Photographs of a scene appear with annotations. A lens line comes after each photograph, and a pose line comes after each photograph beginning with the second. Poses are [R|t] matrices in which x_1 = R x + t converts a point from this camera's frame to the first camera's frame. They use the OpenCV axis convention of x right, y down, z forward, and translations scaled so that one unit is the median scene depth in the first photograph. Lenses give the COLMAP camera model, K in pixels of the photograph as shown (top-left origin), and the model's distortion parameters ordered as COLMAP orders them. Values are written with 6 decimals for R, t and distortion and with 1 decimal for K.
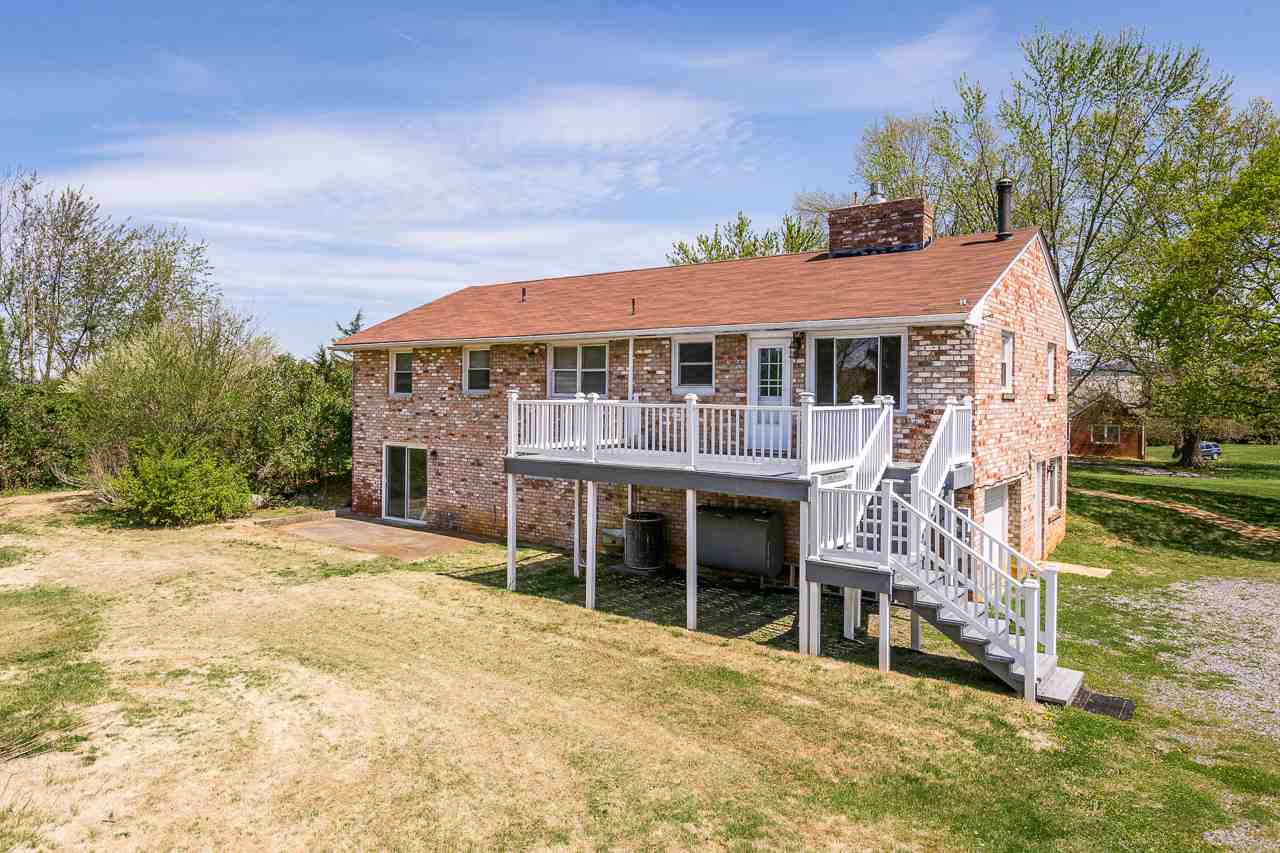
lens RADIAL K [[598.9, 0, 644.5], [0, 598.9, 381.5], [0, 0, 1]] dist [0.000277, -0.000204]
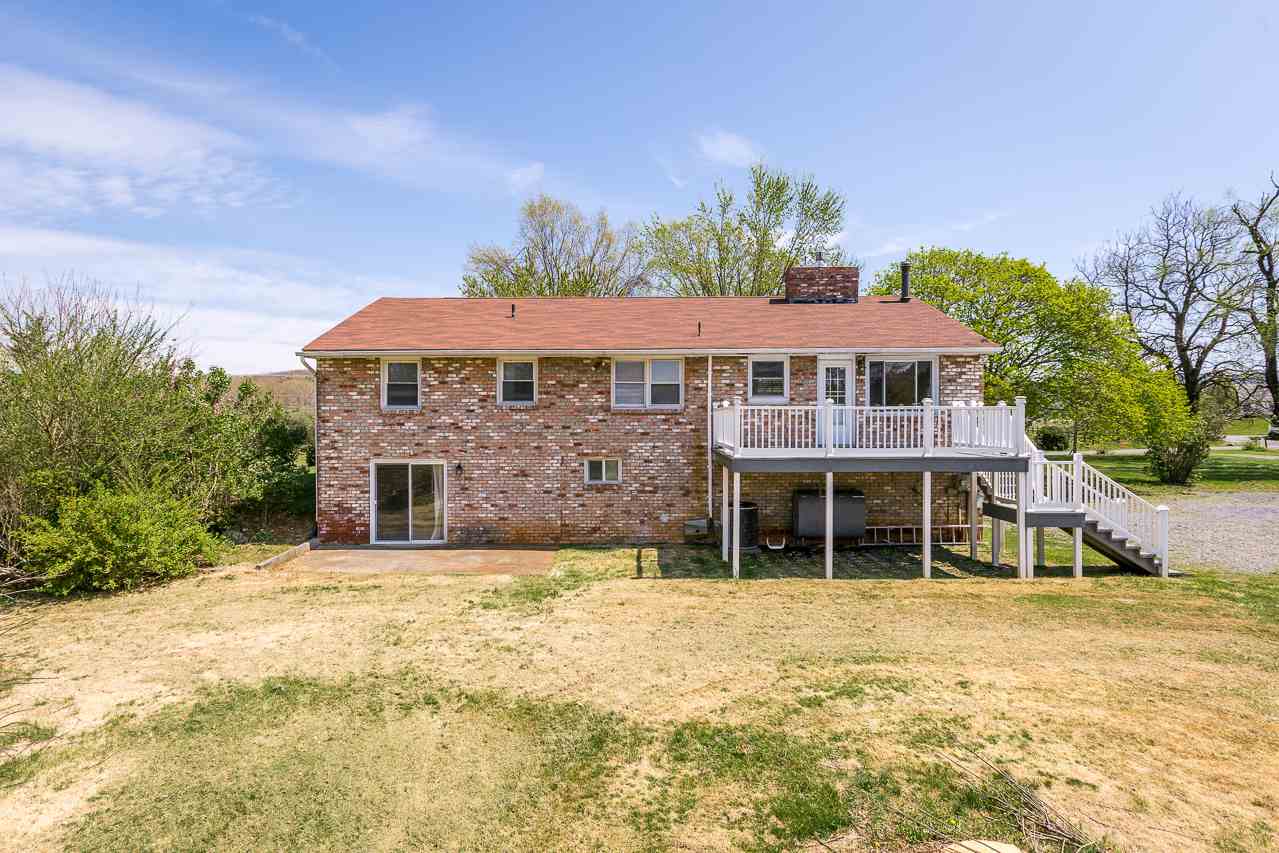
lens RADIAL K [[493.3, 0, 639.4], [0, 493.3, 407.7], [0, 0, 1]] dist [0.002036, 0.000154]
pose [[0.883821, -0.005305, 0.467795, -0.596772], [-0.000193, 0.999931, 0.011705, 0.017849], [-0.467825, -0.010436, 0.883760, 0.210695]]
